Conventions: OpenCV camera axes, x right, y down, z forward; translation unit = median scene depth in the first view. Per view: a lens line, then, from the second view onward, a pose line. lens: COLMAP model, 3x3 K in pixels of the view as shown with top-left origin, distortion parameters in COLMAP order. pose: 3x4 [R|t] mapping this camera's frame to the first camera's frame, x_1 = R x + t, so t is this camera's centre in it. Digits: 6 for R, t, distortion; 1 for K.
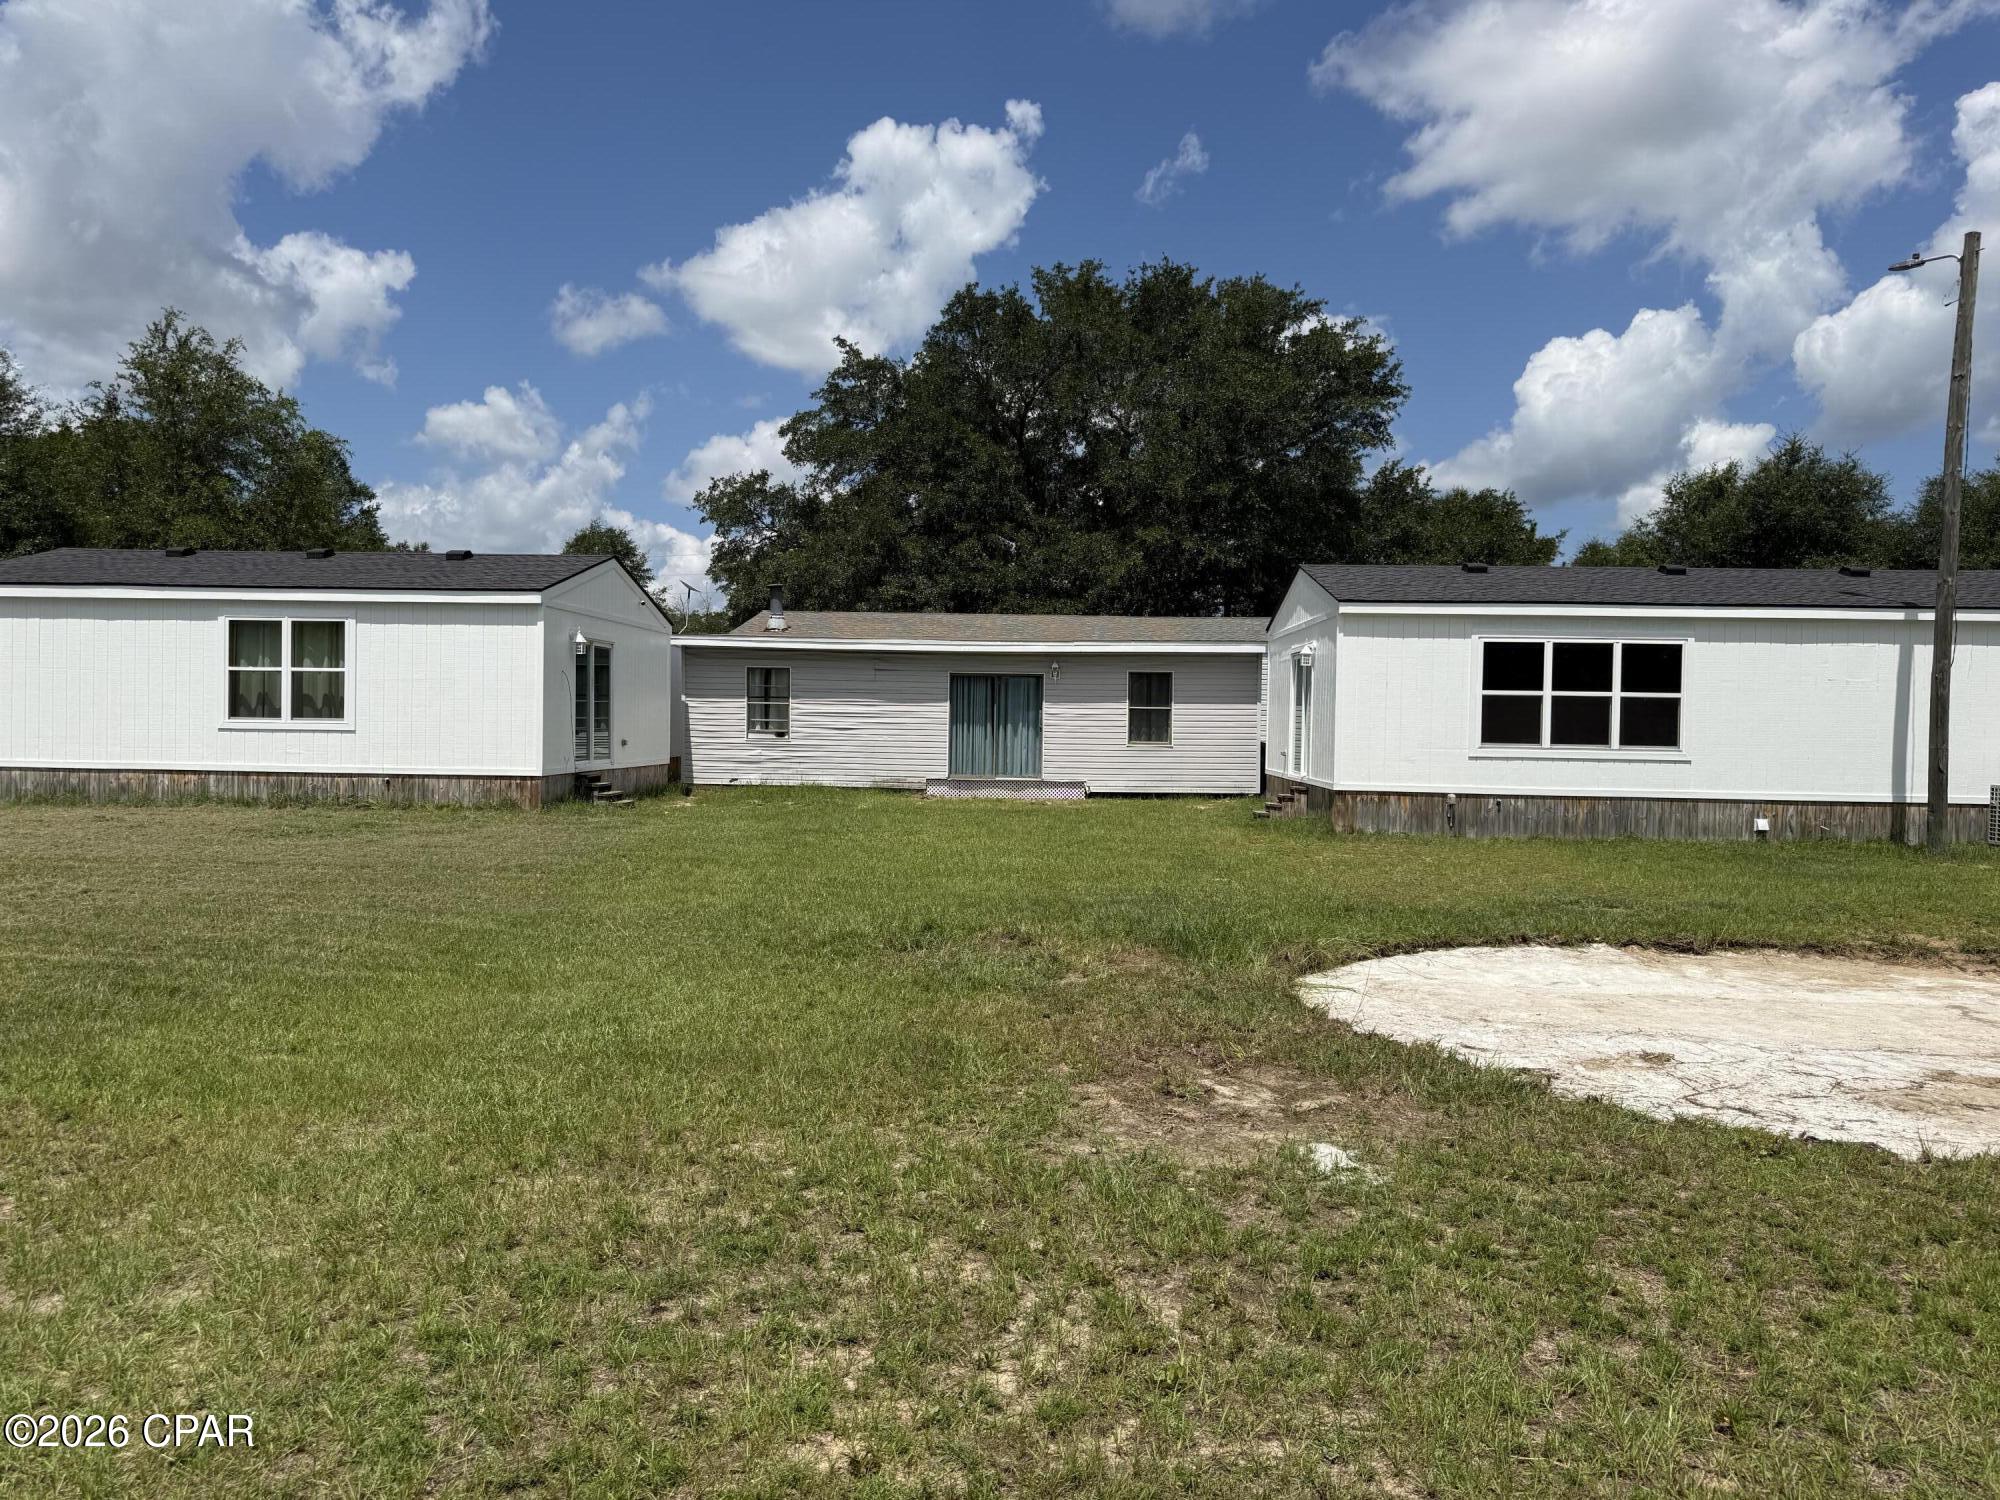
lens RADIAL K [[1403.0, 0, 1000.5], [0, 1403.0, 753.7], [0, 0, 1]] dist [0.047742, -0.007997]
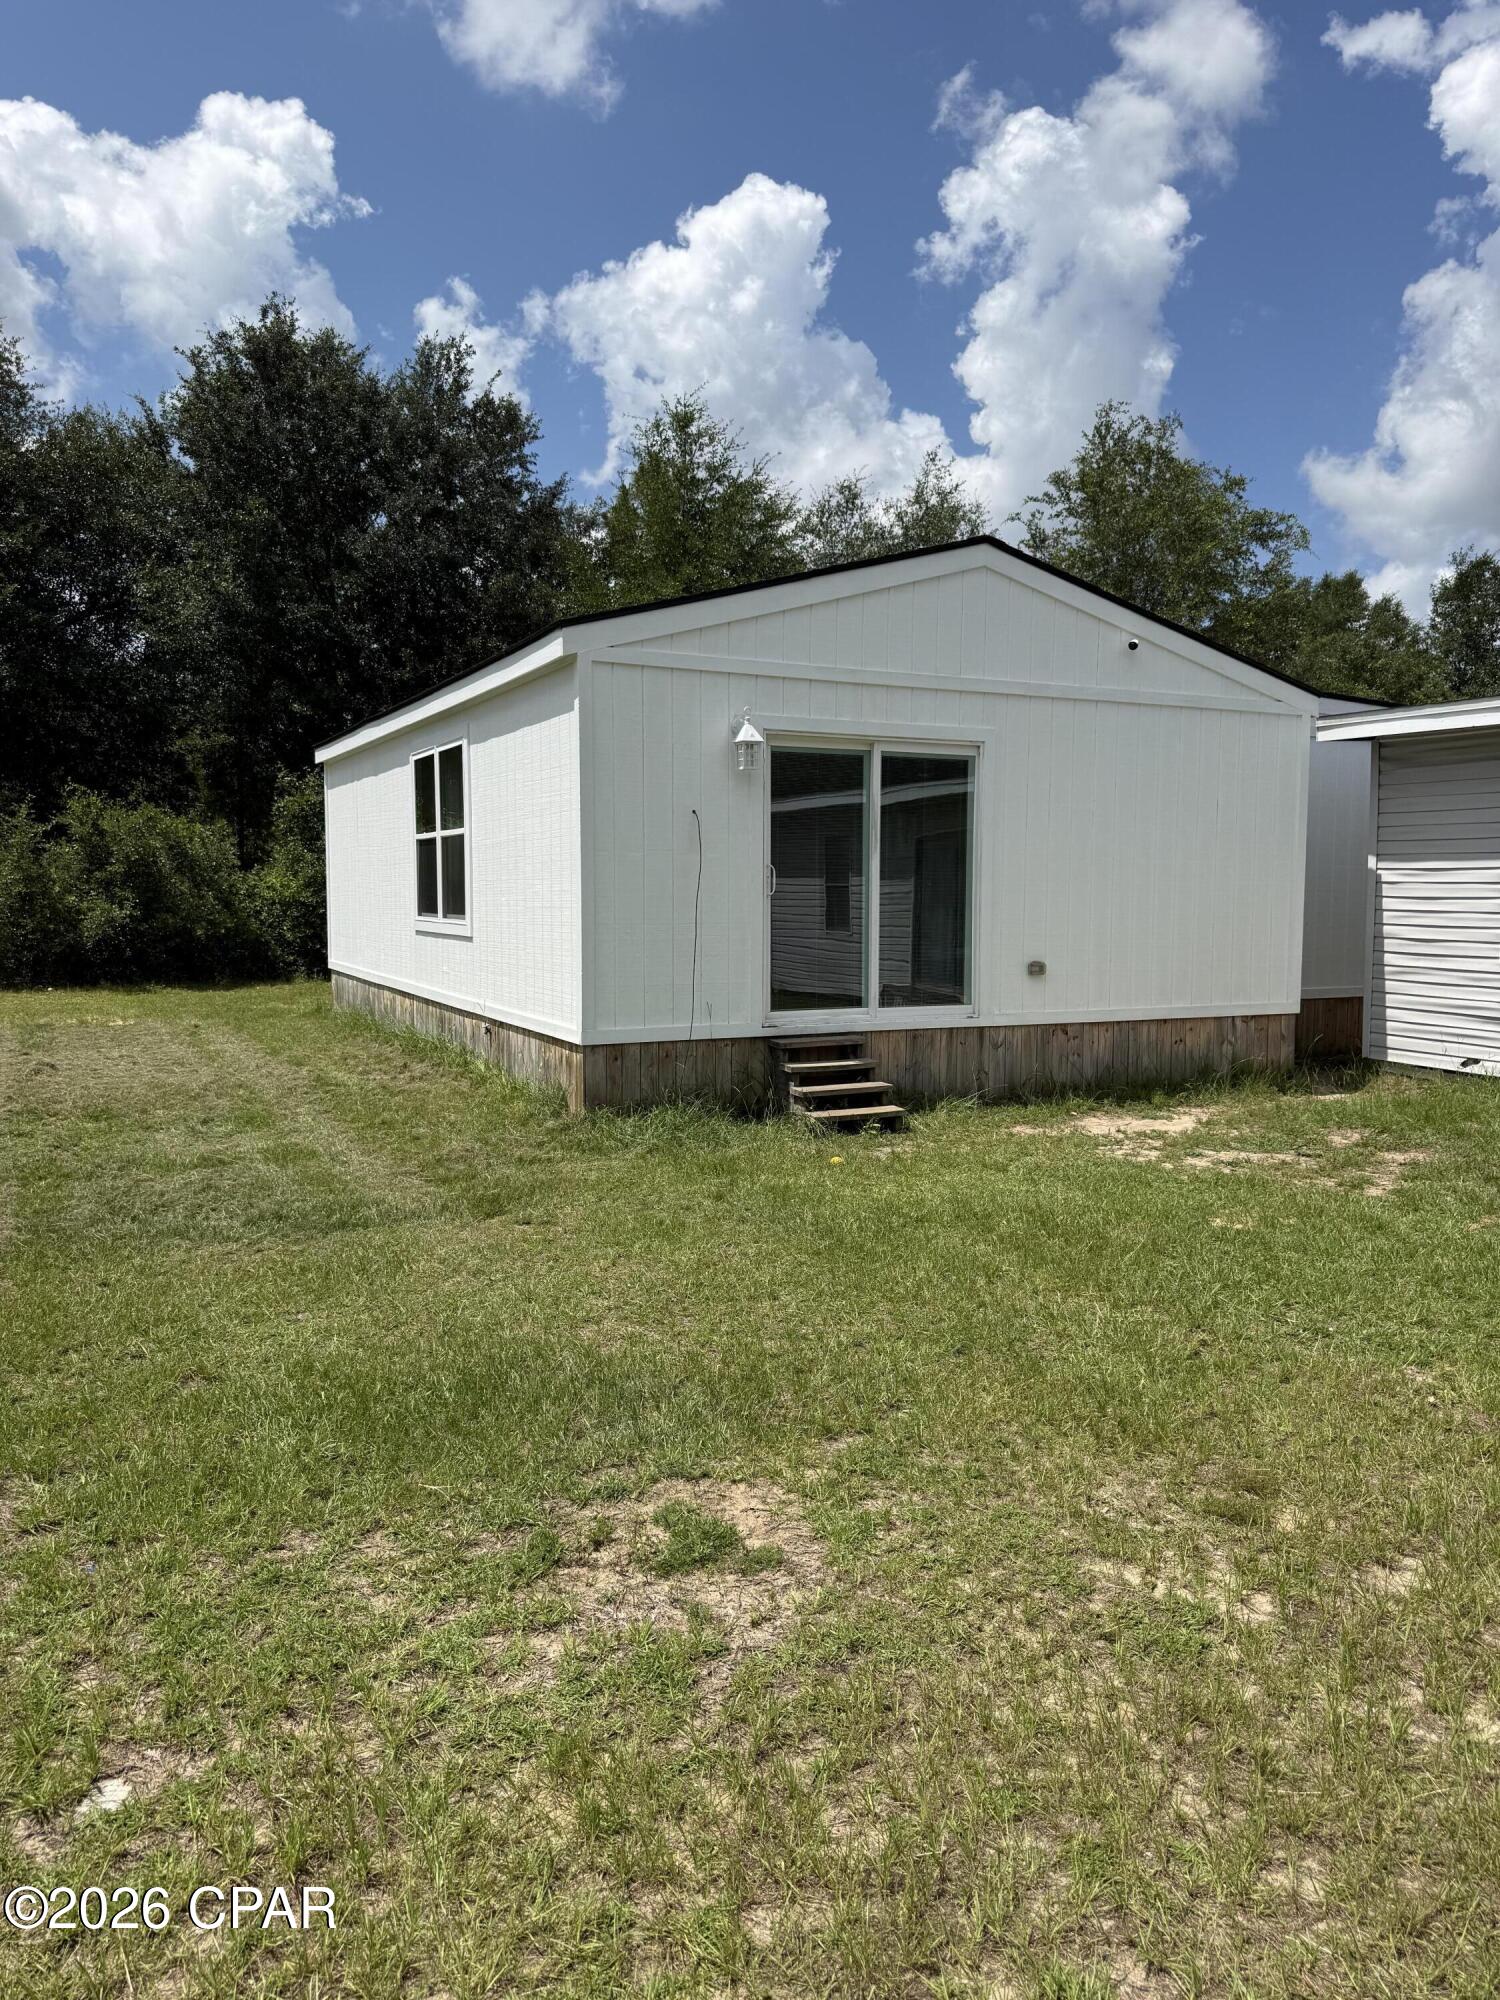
lens RADIAL K [[1403.0, 0, 753.8], [0, 1403.0, 991.1], [0, 0, 1]] dist [0.047742, -0.007997]
pose [[0.483613, 0.052803, -0.873688, 0.080595], [-0.017021, 0.998557, 0.050929, -0.022669], [0.875116, -0.009759, 0.483814, 0.739153]]
